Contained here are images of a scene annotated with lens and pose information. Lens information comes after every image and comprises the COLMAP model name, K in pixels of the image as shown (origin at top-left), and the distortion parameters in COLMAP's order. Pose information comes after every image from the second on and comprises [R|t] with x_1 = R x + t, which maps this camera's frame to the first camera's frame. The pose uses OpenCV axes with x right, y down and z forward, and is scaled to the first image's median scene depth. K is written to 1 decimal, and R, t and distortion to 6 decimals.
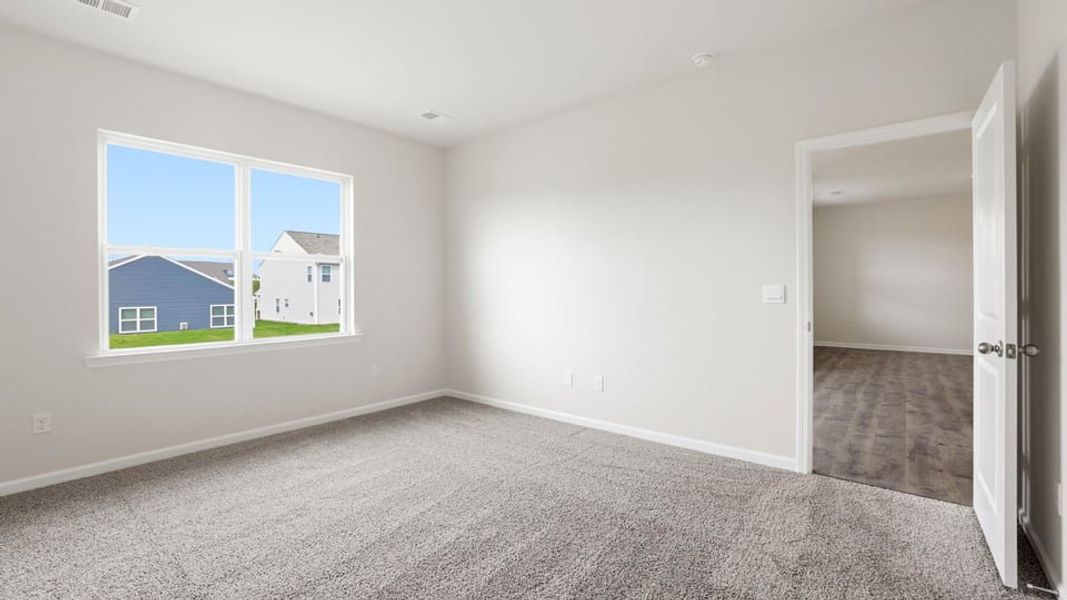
lens RADIAL K [[464.0, 0, 538.0], [0, 464.0, 290.2], [0, 0, 1]] dist [0.000624, 0.000163]
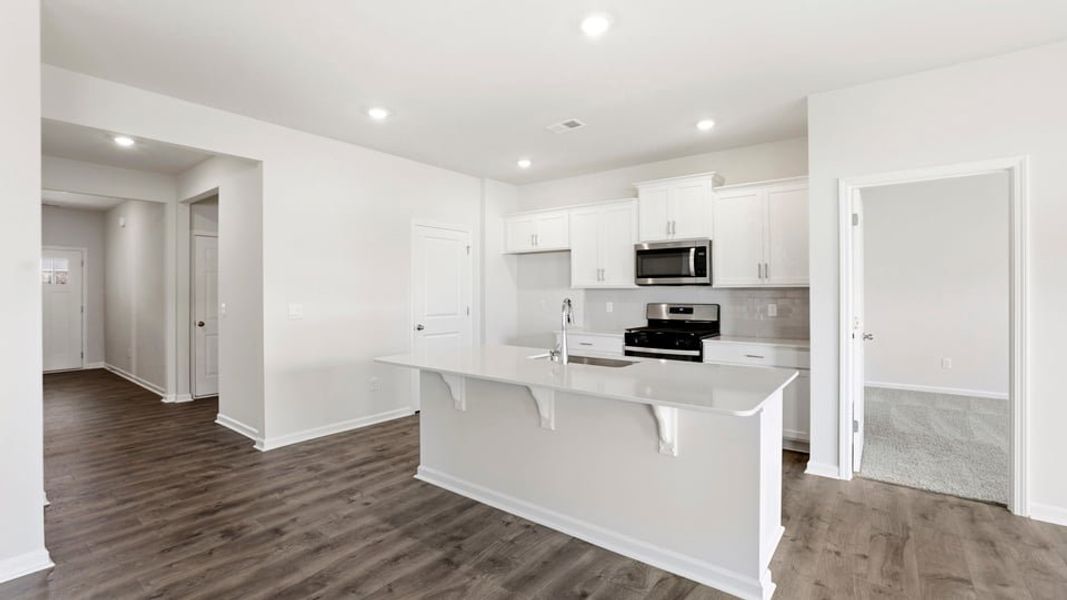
lens RADIAL K [[460.1, 0, 533.5], [0, 460.1, 300.0], [0, 0, 1]] dist [-0.013970, 0.000147]
pose [[-0.999689, 0.021743, -0.012194, 1.473123], [0.021675, 0.999749, 0.005731, -0.052001], [0.012316, 0.005465, -0.999909, 1.804539]]
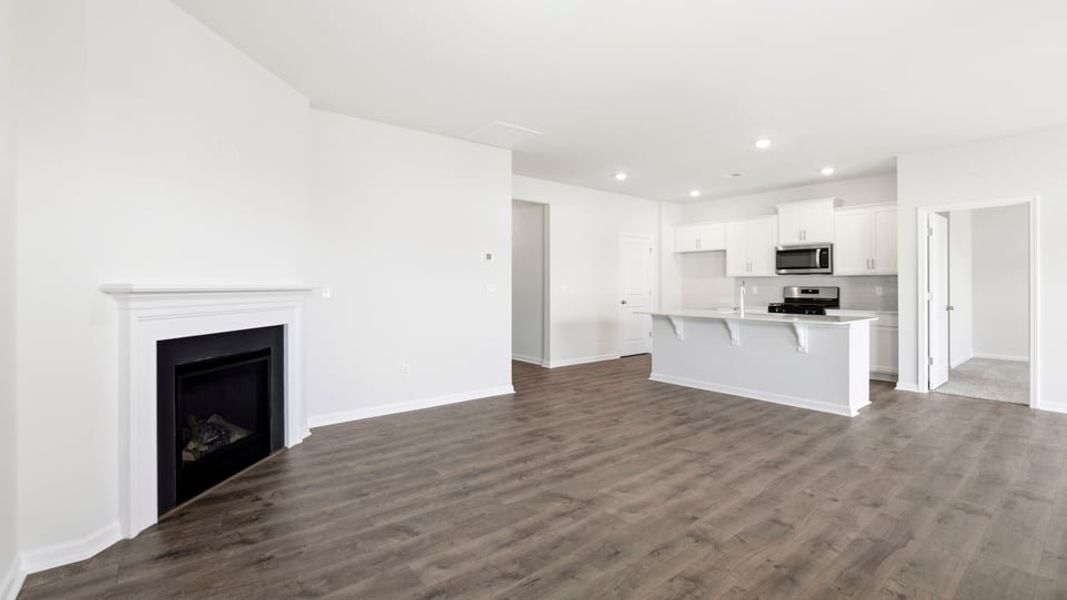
lens RADIAL K [[464.0, 0, 538.0], [0, 464.0, 290.2], [0, 0, 1]] dist [0.000624, 0.000163]
pose [[-0.978289, 0.017253, 0.206524, 1.776319], [0.016619, 0.999850, -0.004804, -0.016153], [-0.206576, -0.001267, -0.978430, 2.717750]]
